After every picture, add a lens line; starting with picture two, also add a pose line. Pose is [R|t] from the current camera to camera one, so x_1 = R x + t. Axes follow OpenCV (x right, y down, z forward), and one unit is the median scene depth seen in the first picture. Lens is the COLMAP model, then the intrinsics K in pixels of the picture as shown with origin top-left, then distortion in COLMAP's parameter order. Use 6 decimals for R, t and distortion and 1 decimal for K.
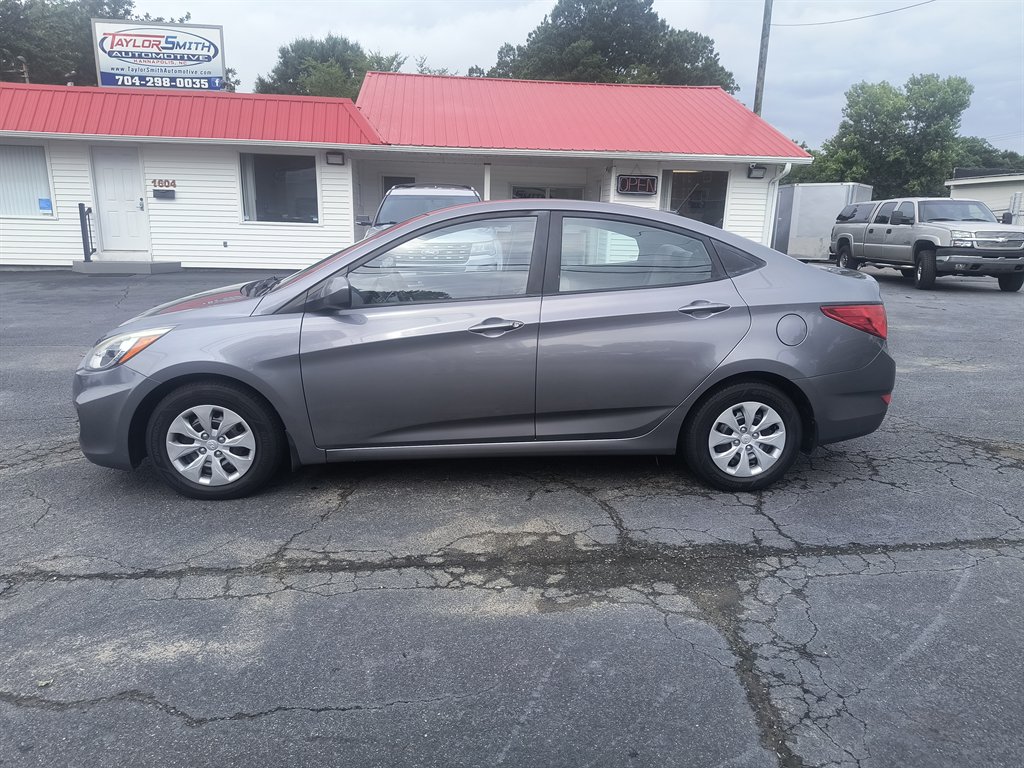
lens RADIAL K [[685.0, 0, 516.9], [0, 685.0, 386.7], [0, 0, 1]] dist [0.043744, -0.048019]
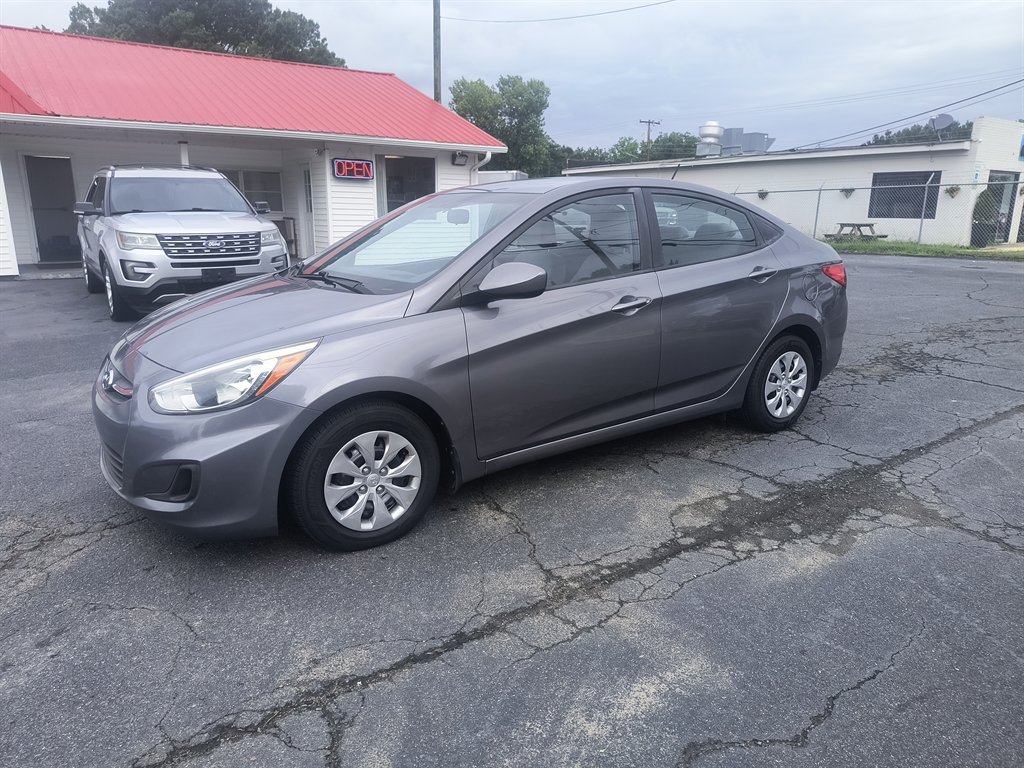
lens RADIAL K [[685.0, 0, 507.6], [0, 685.0, 387.3], [0, 0, 1]] dist [0.043744, -0.048019]
pose [[0.871146, -0.141050, 0.470329, -0.619045], [0.132554, 0.989846, 0.051334, -0.040858], [-0.472793, 0.017624, 0.880997, 0.195653]]
